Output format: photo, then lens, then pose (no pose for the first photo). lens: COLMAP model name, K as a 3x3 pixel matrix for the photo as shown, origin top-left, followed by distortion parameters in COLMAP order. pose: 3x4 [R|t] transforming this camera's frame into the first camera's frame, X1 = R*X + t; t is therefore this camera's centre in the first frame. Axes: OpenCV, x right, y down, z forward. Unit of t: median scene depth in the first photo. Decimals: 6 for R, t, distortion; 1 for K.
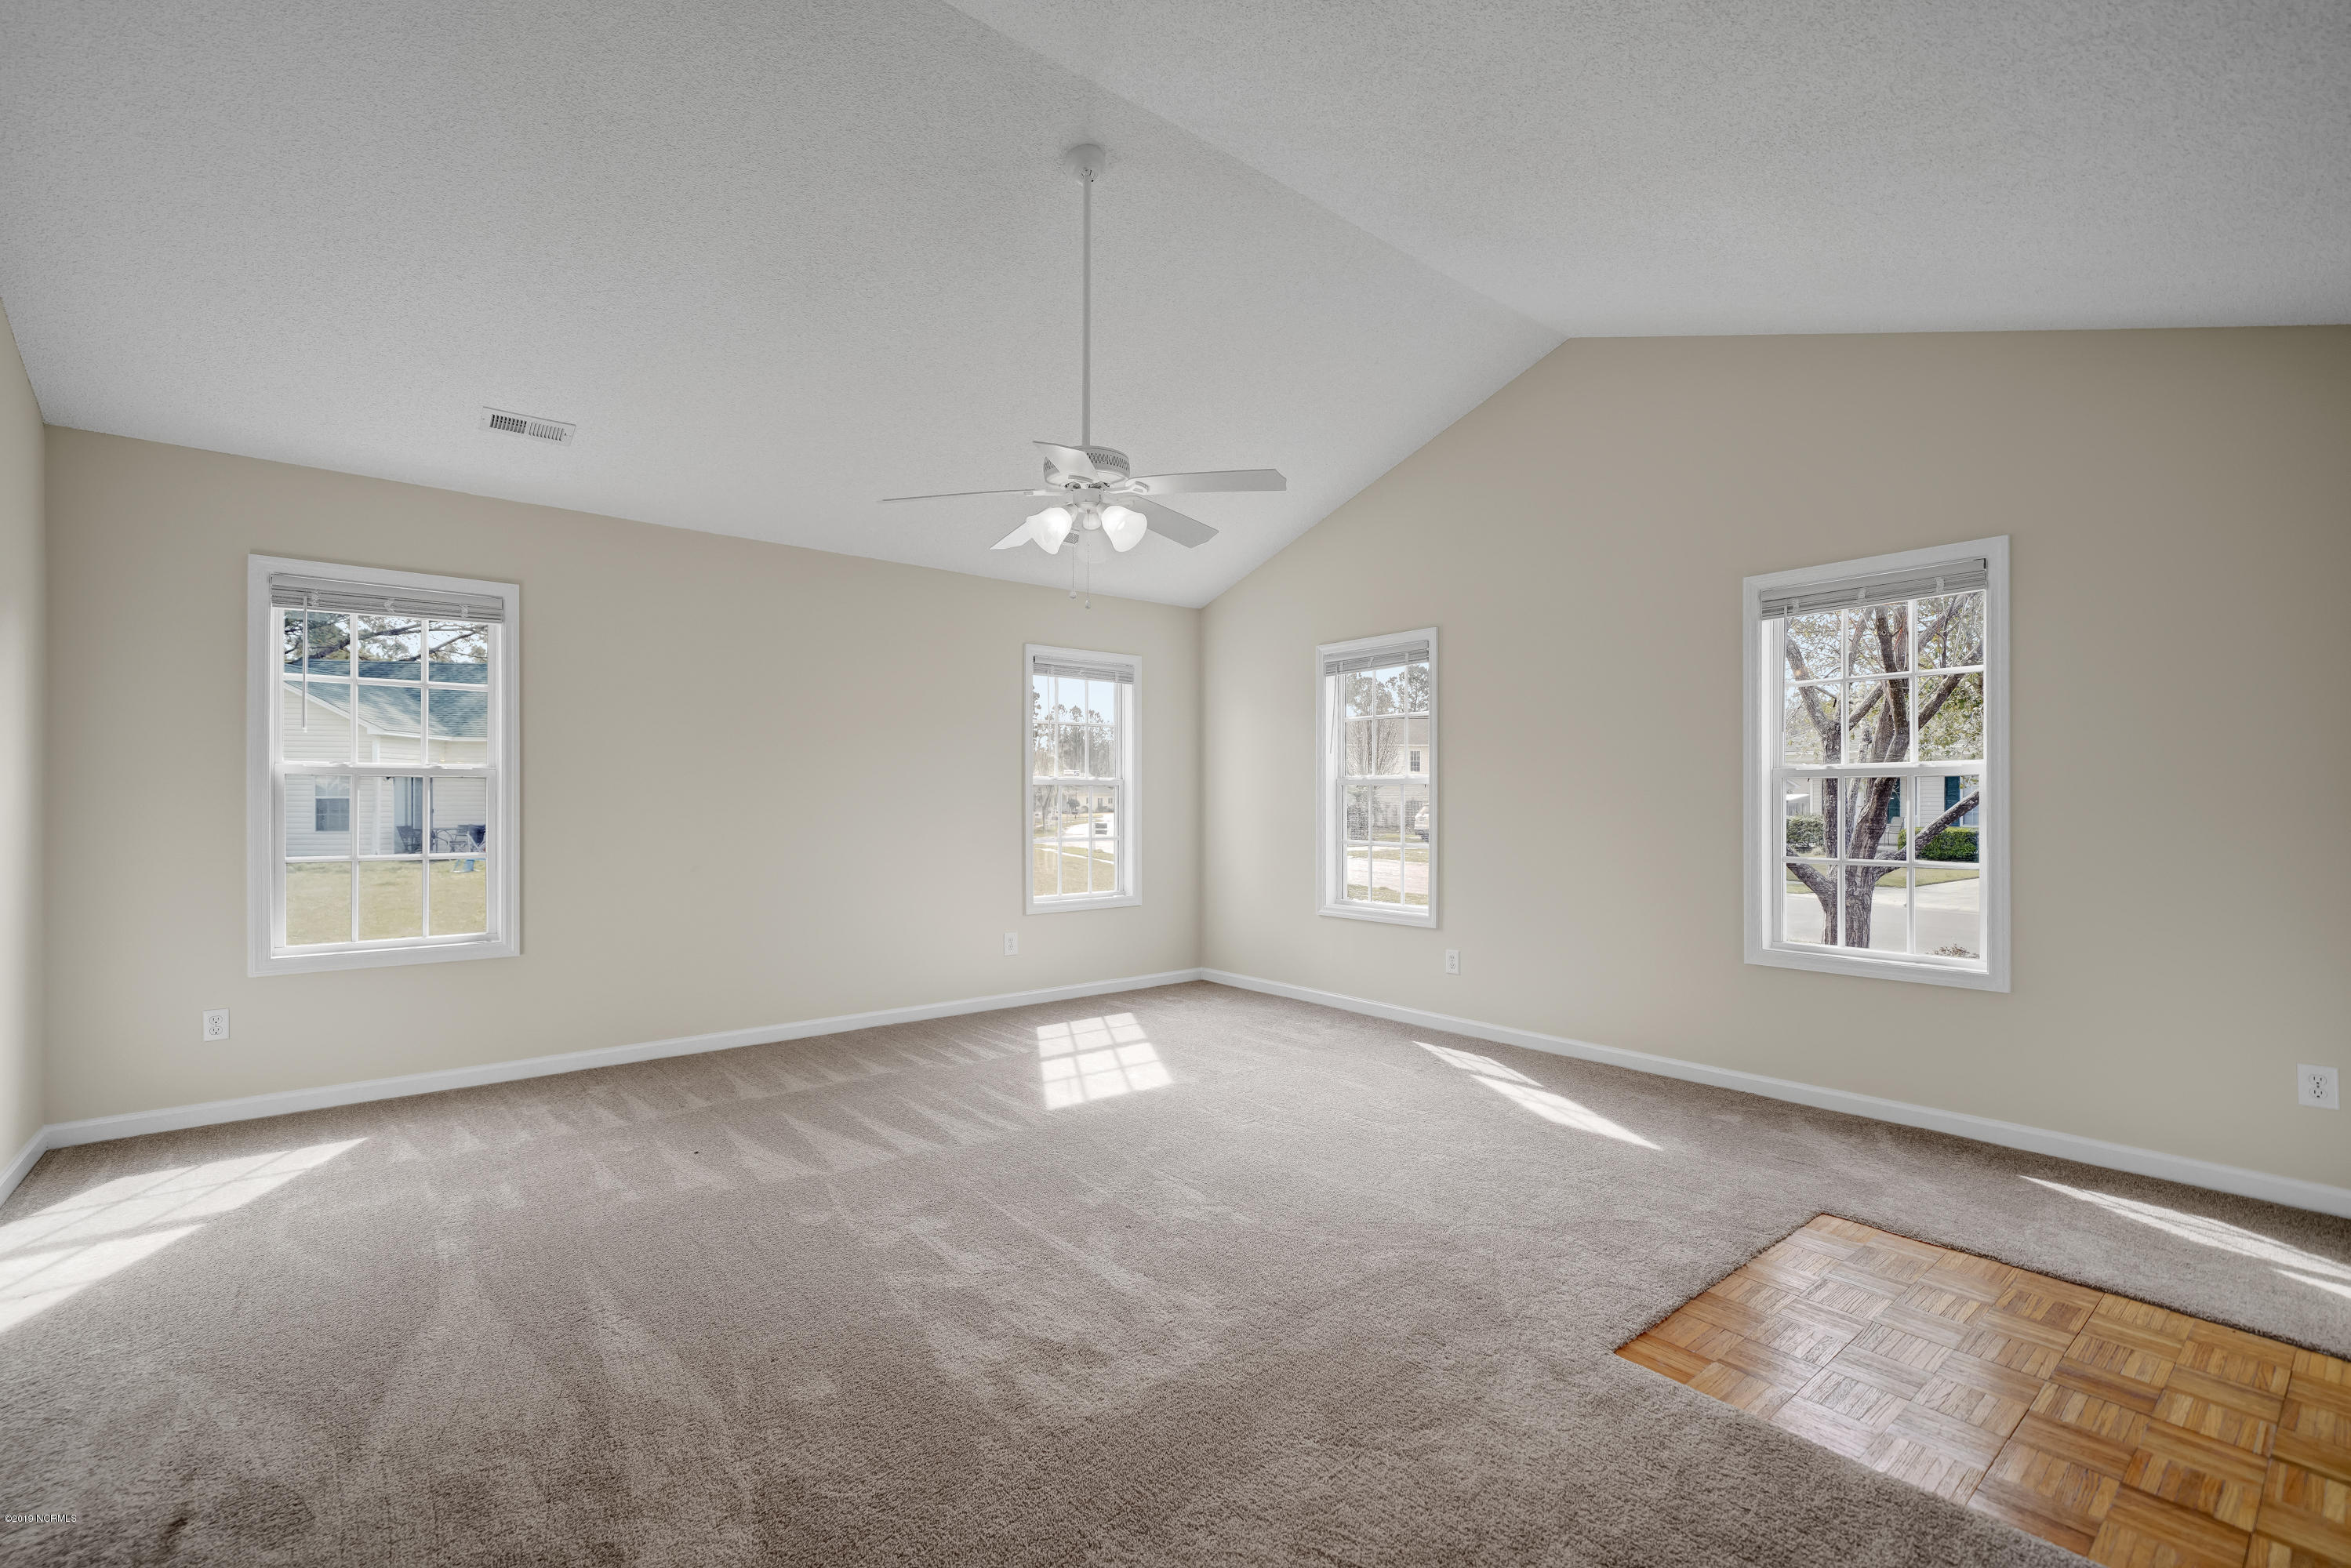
lens RADIAL K [[1034.1, 0, 1175.5], [0, 1034.1, 784.0], [0, 0, 1]] dist [-0.001893, 0.000065]
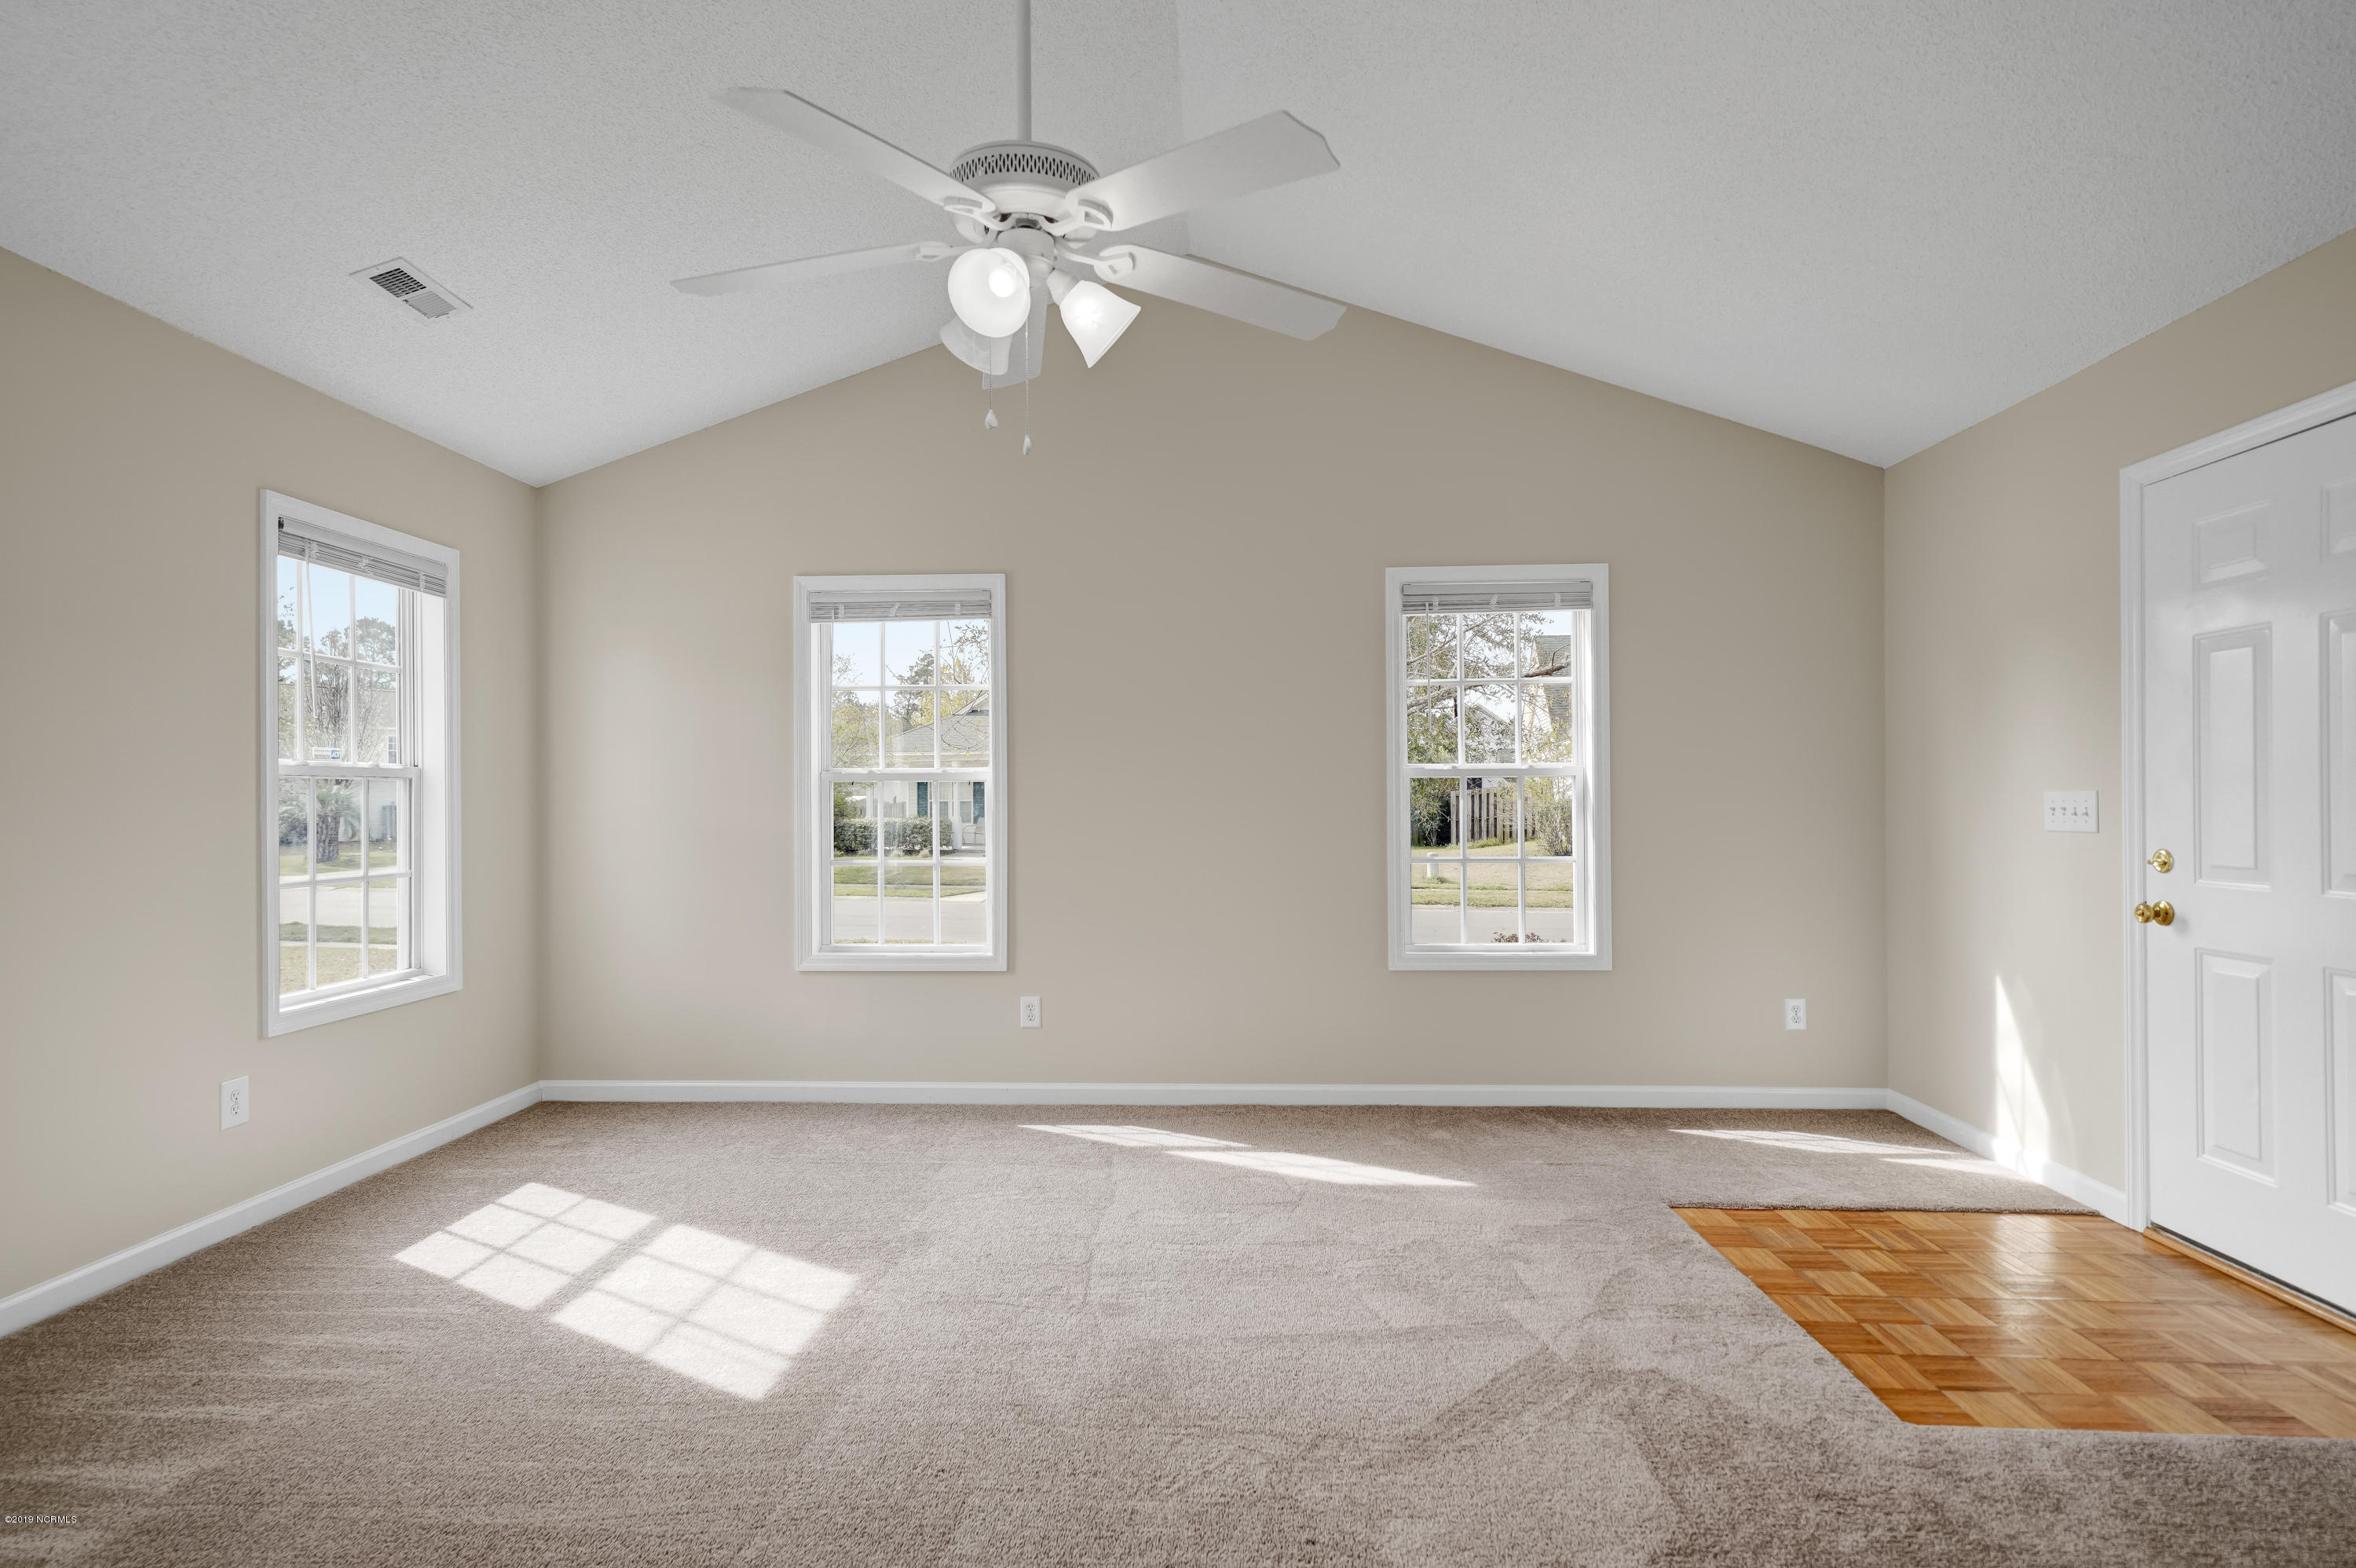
lens RADIAL K [[1167.9, 0, 1170.9], [0, 1167.9, 802.2], [0, 0, 1]] dist [0.007378, -0.001849]
pose [[0.665021, -0.003448, 0.746817, -0.380615], [-0.006205, 0.999929, 0.010142, 0.007238], [-0.746799, -0.011379, 0.664952, 0.419756]]
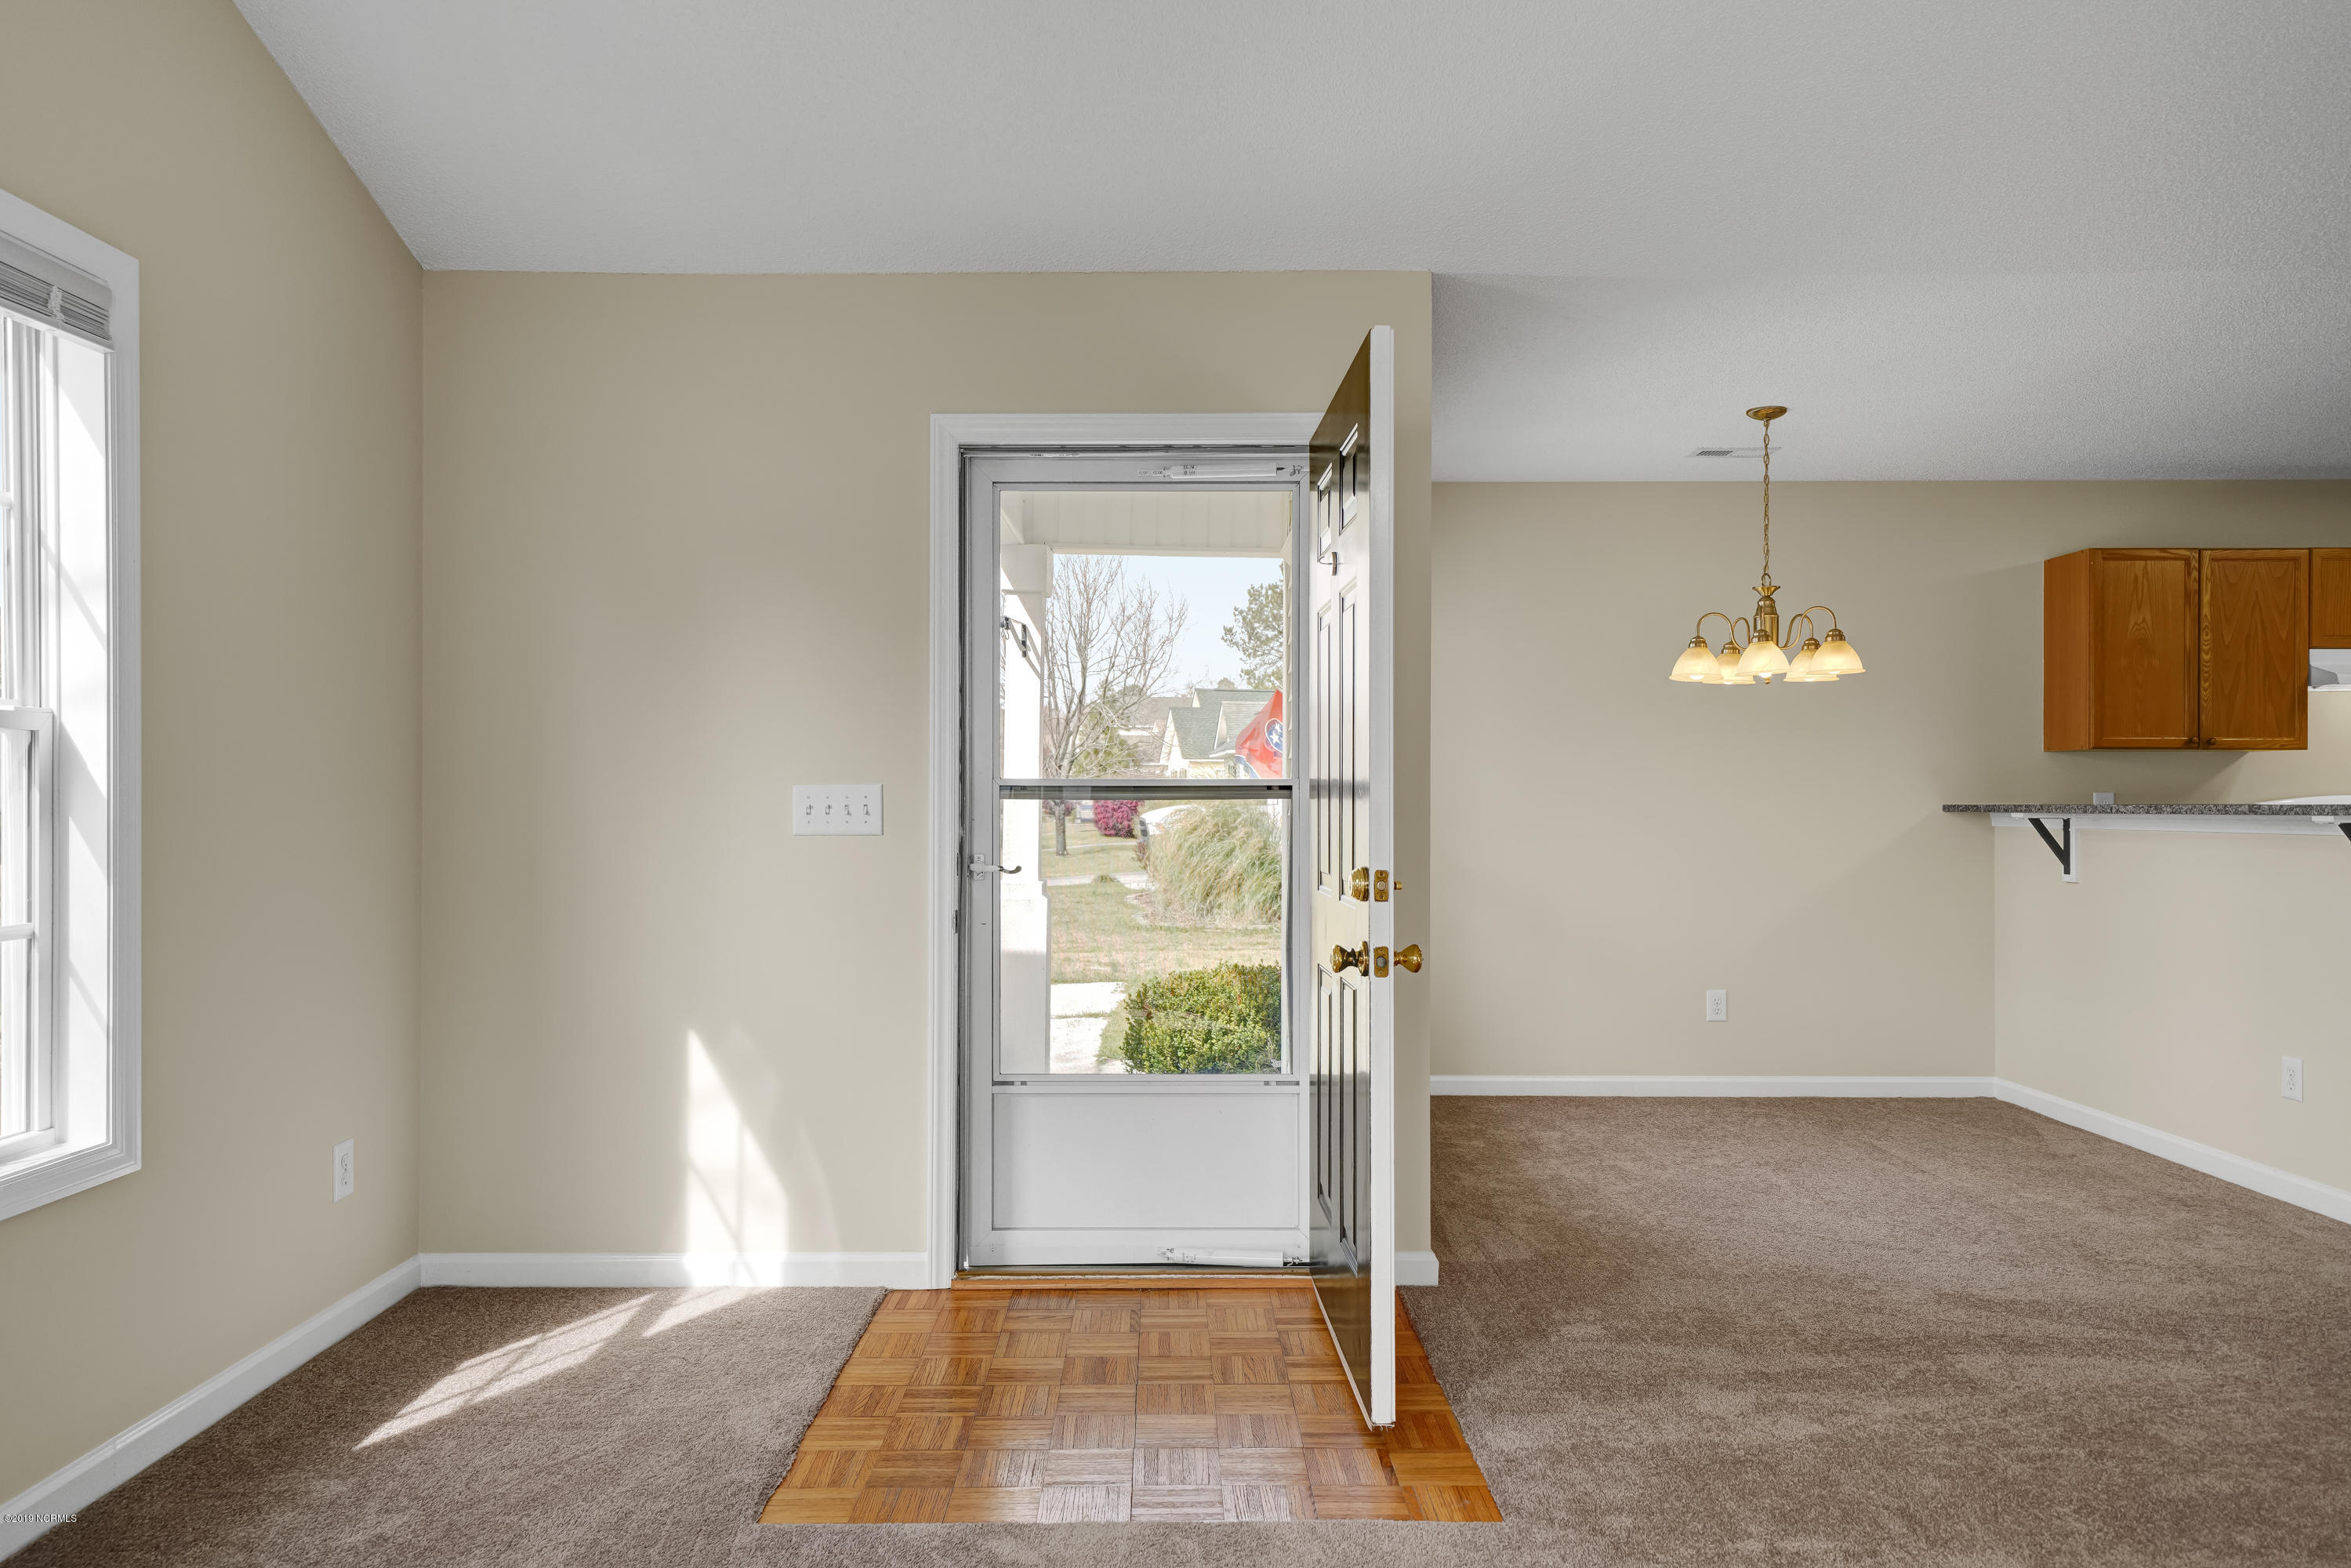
lens RADIAL K [[1533.1, 0, 1171.9], [0, 1533.1, 803.5], [0, 0, 1]] dist [0.019468, 0.000912]
pose [[-0.780248, -0.001659, 0.625469, -0.048608], [-0.010334, 0.999894, -0.010240, 0.021299], [-0.625385, -0.014453, -0.780182, 1.047317]]
